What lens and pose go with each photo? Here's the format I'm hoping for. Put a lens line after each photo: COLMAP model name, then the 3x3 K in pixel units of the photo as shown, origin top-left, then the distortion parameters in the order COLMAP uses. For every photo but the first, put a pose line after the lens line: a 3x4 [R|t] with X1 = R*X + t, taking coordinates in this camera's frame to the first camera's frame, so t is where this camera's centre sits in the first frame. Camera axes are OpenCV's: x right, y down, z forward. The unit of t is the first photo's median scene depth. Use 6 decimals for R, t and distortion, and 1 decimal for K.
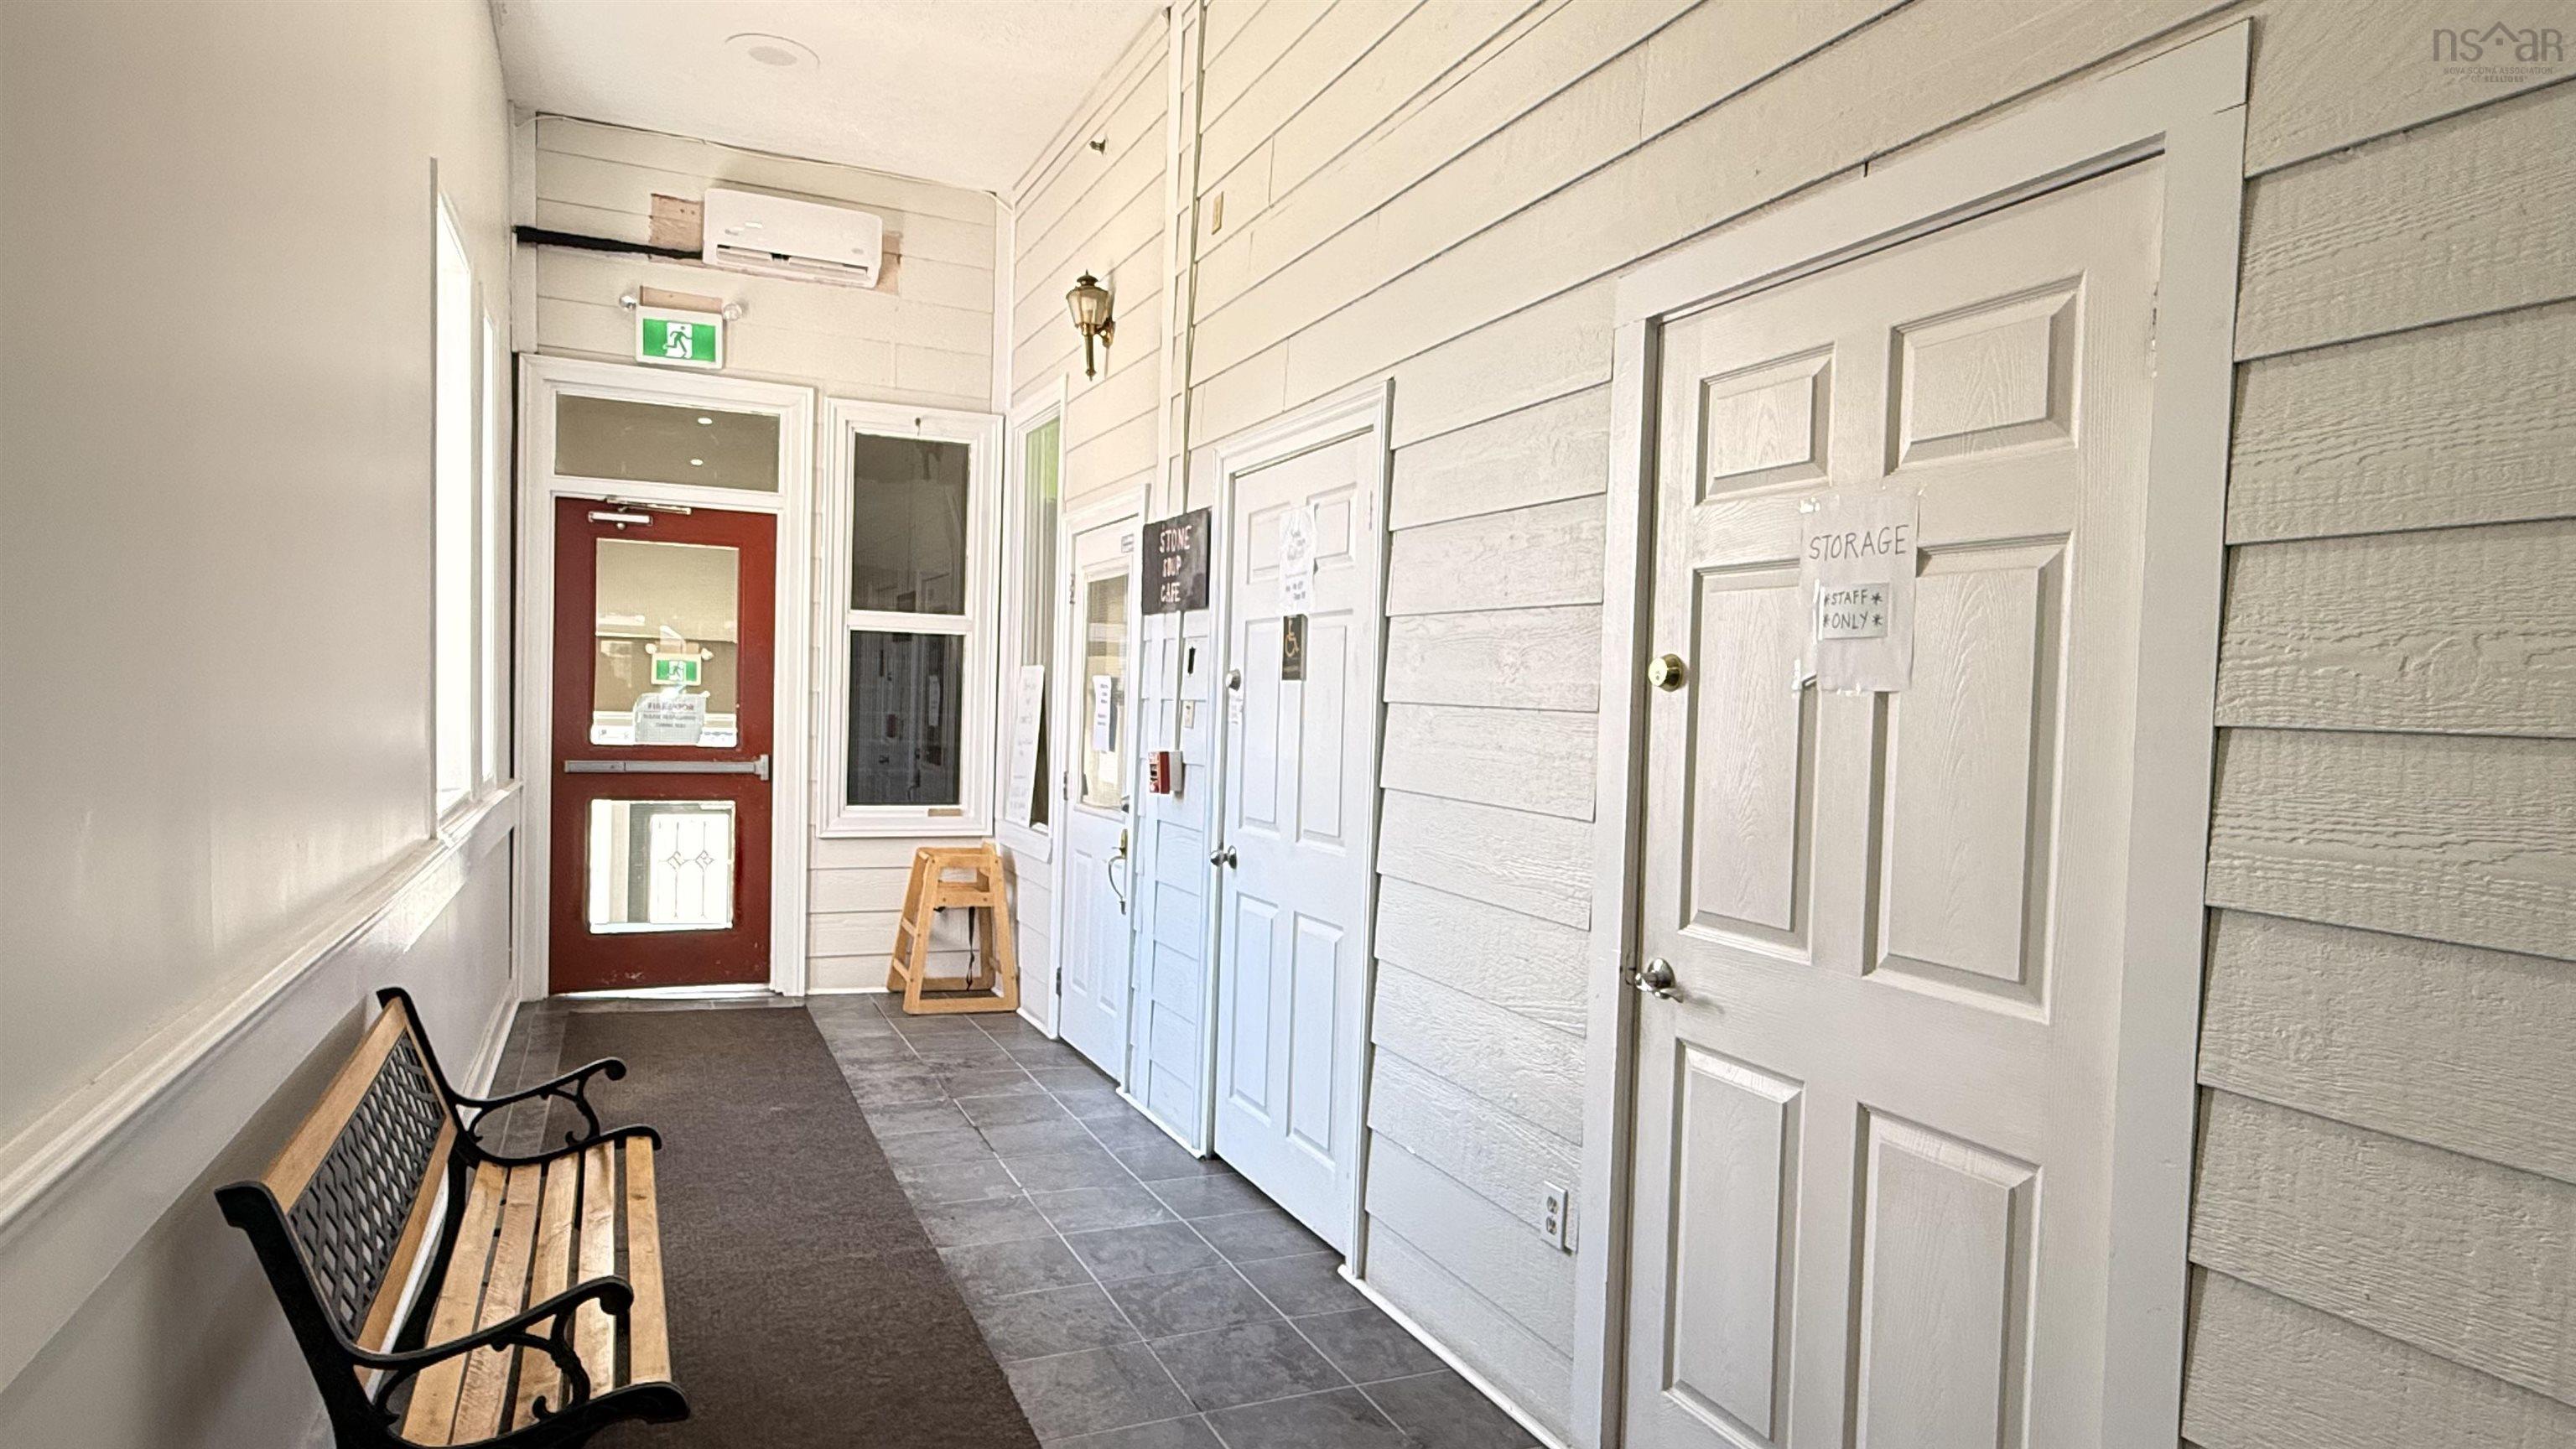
lens RADIAL K [[1434.3, 0, 1279.6], [0, 1434.3, 736.1], [0, 0, 1]] dist [-0.001900, 0.001279]
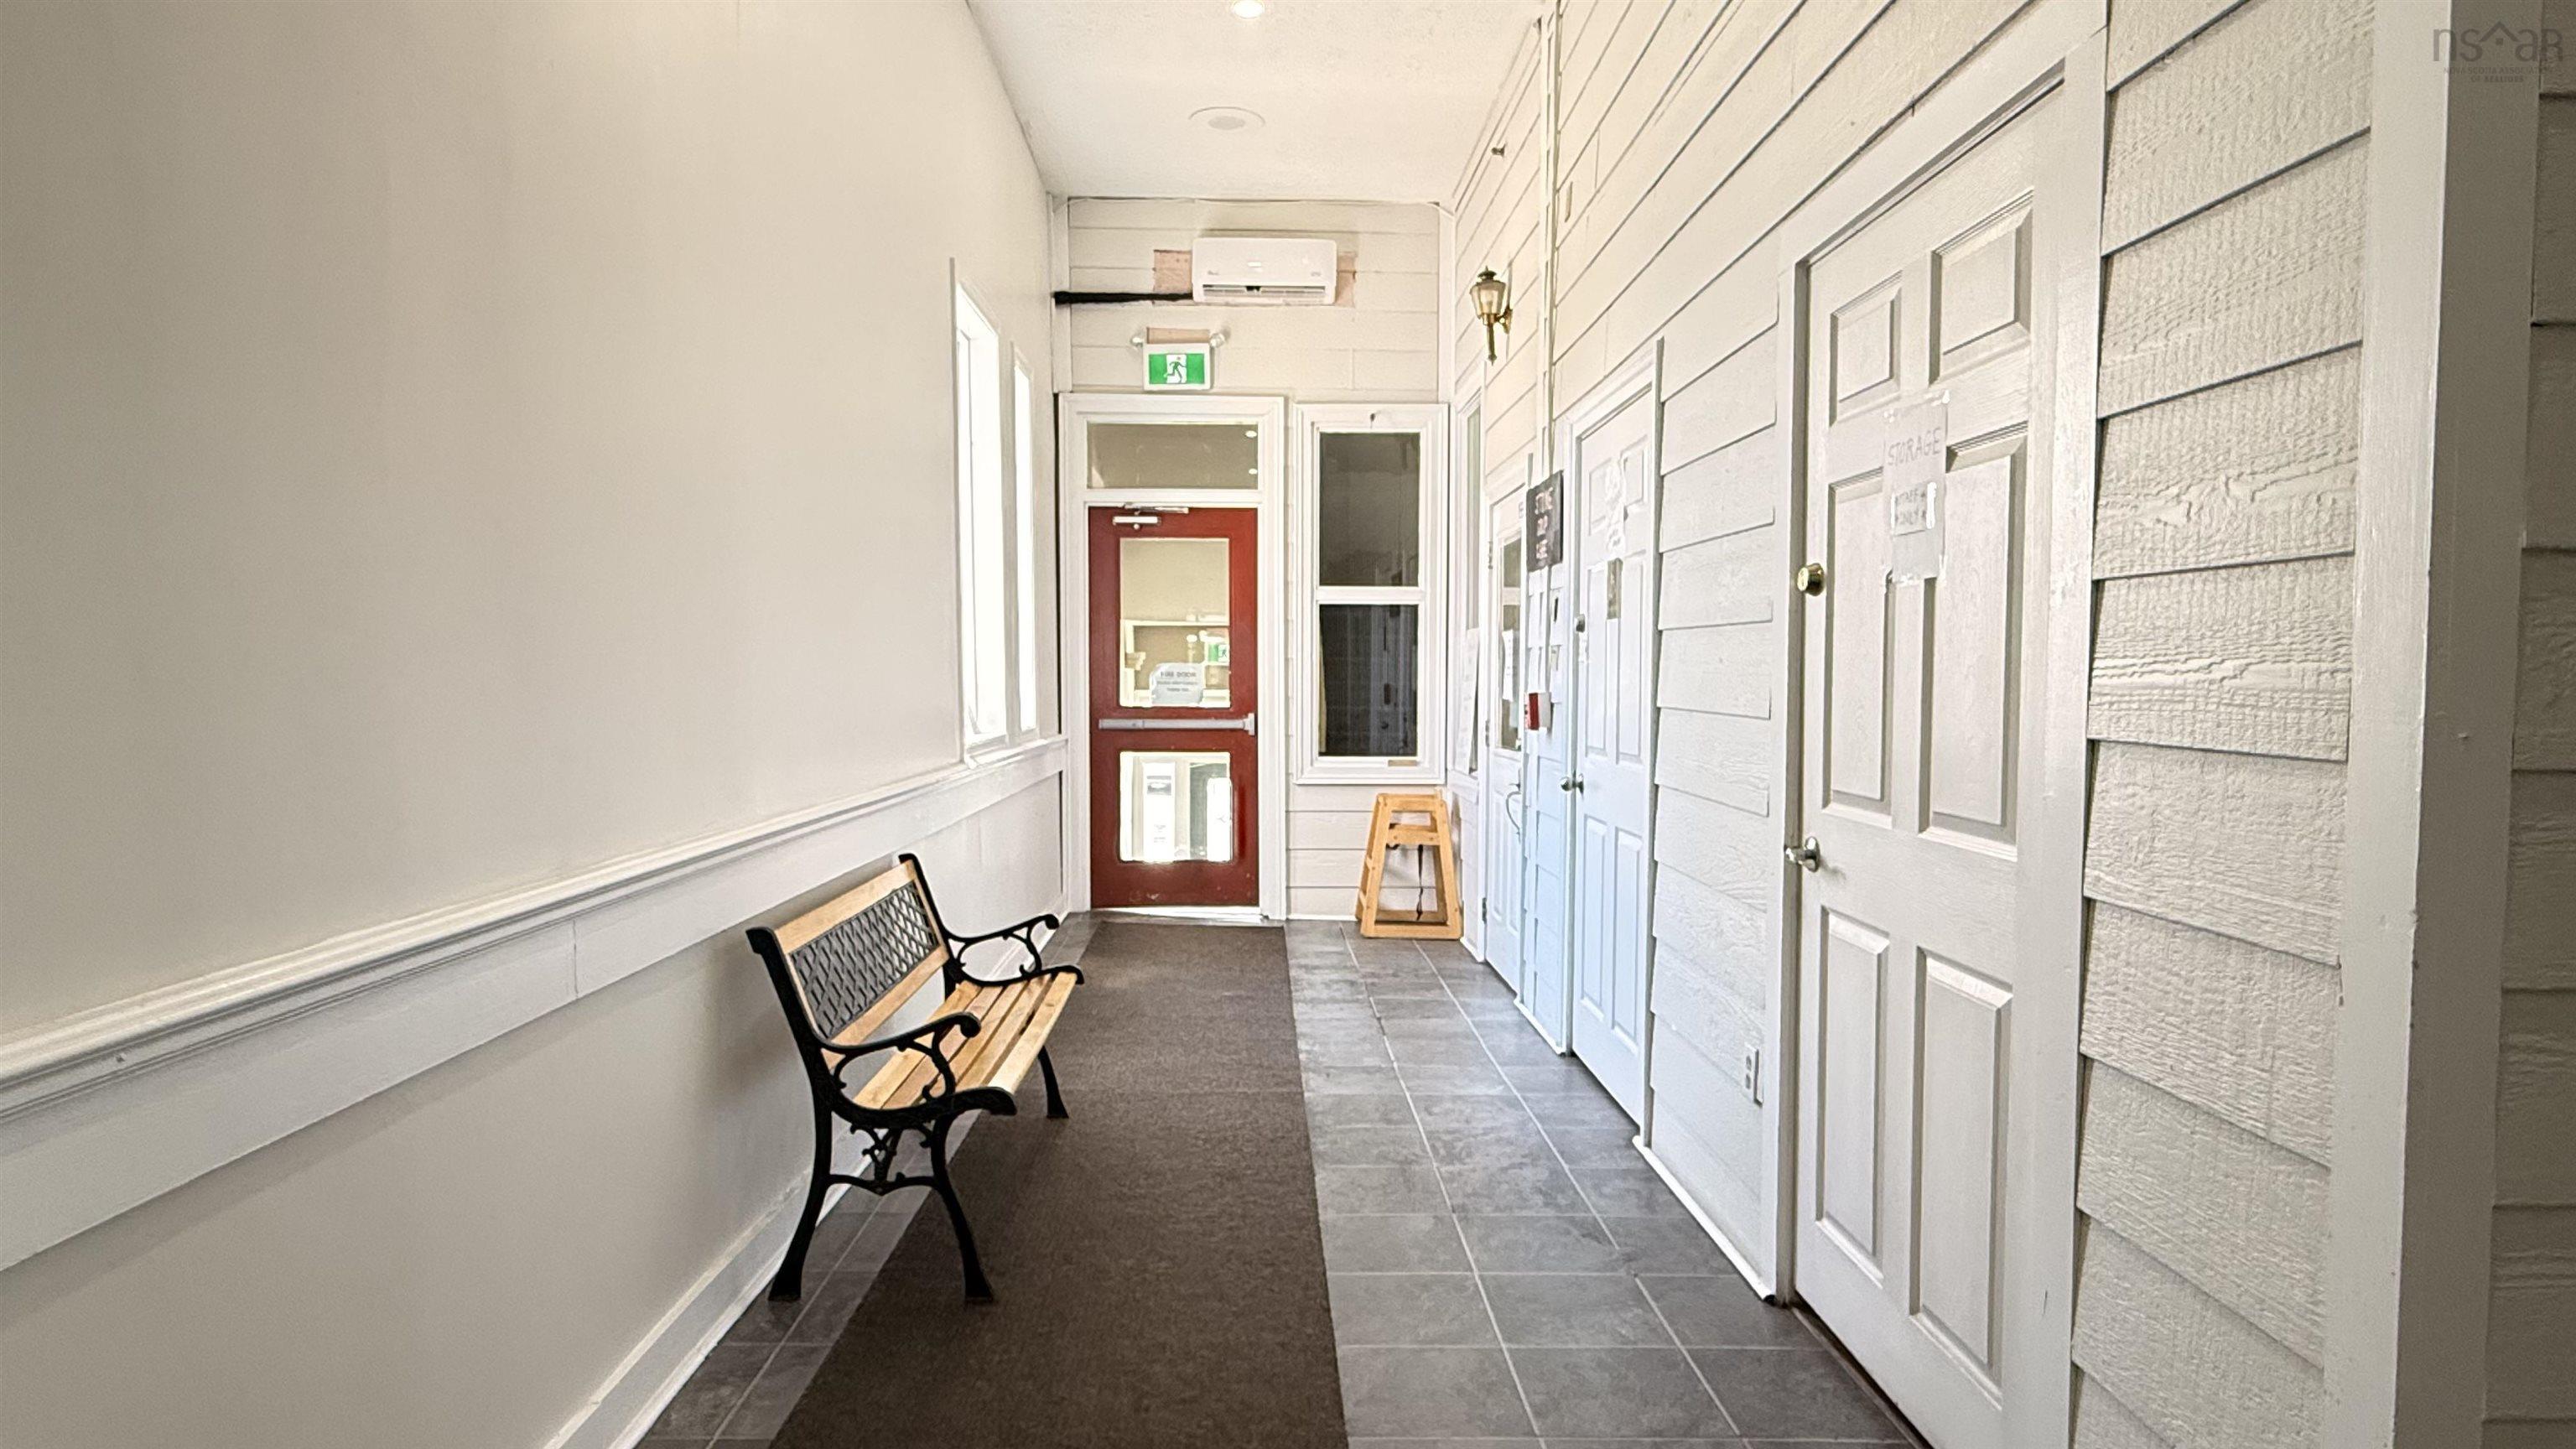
lens RADIAL K [[1434.3, 0, 1287.3], [0, 1434.3, 738.7], [0, 0, 1]] dist [-0.001900, 0.001279]
pose [[0.921003, -0.010979, -0.389401, 0.218196], [0.015316, 0.999850, 0.008035, 0.042742], [0.389254, -0.013365, 0.921033, -0.125874]]
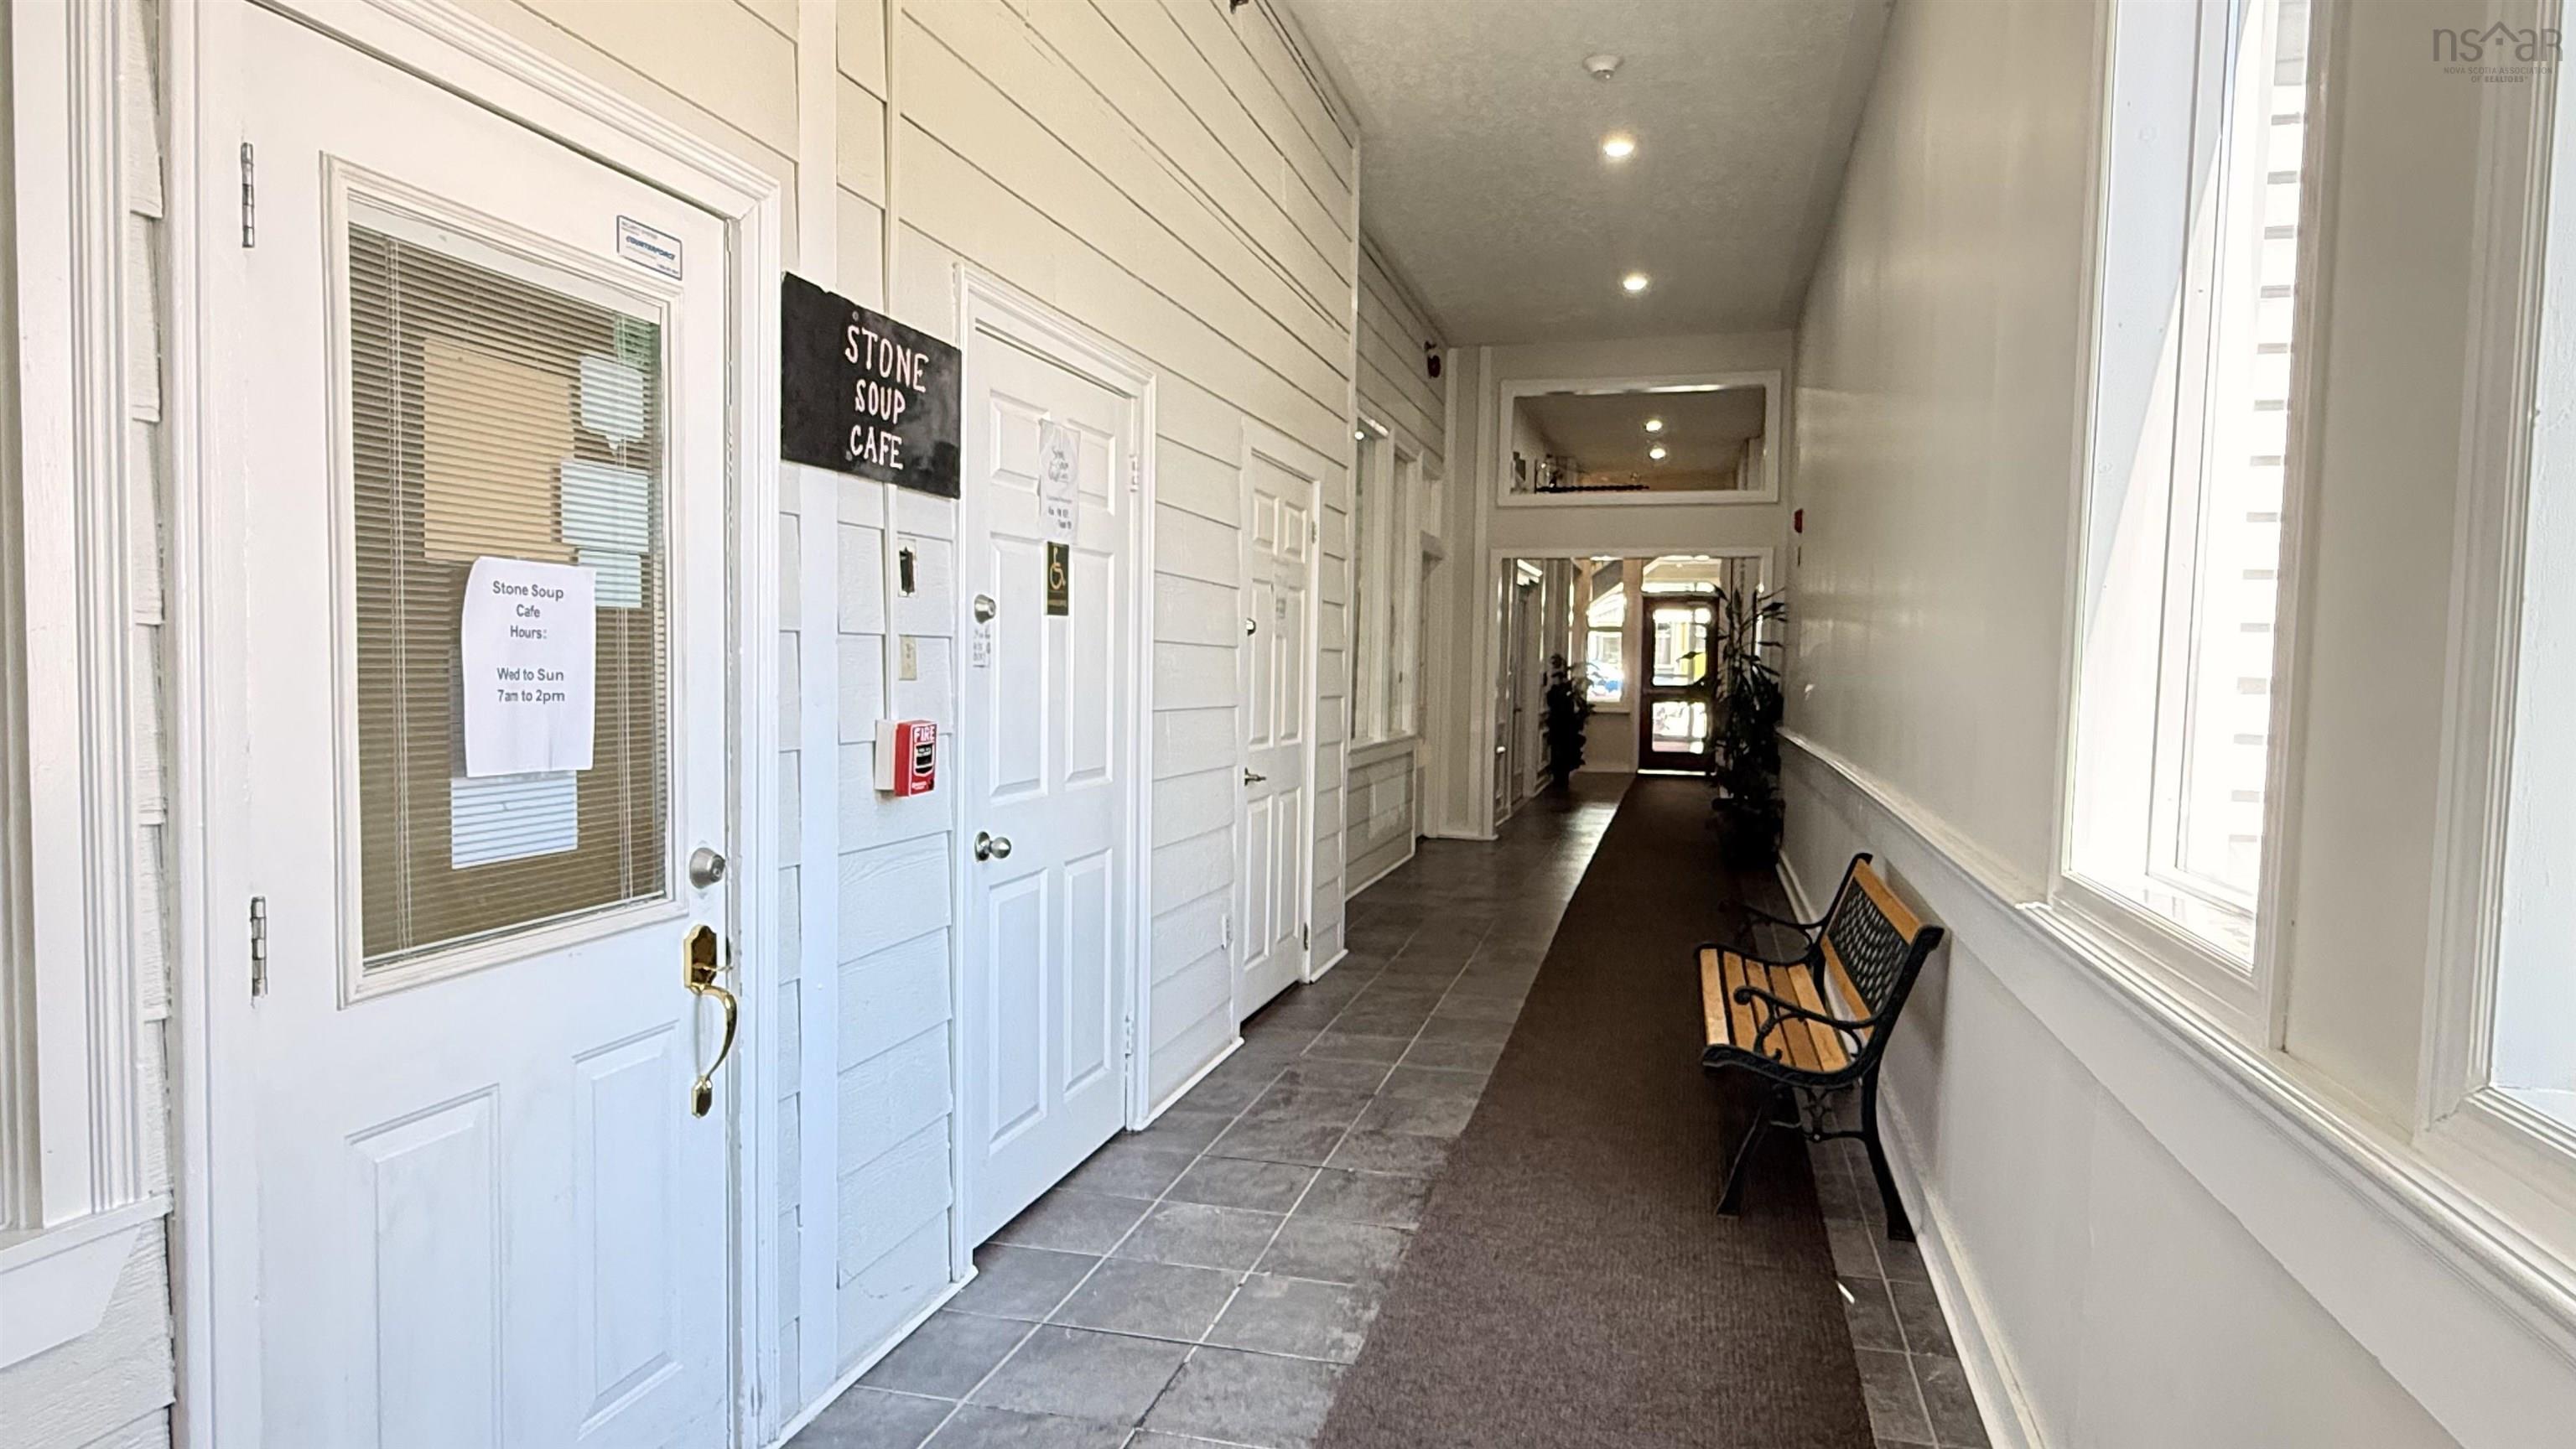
lens RADIAL K [[1434.3, 0, 1298.3], [0, 1434.3, 731.2], [0, 0, 1]] dist [-0.001900, 0.001279]
pose [[-0.770125, -0.075169, 0.633449, -0.724459], [-0.023682, 0.995717, 0.089367, -0.053334], [-0.637453, 0.053822, -0.768607, 1.686664]]
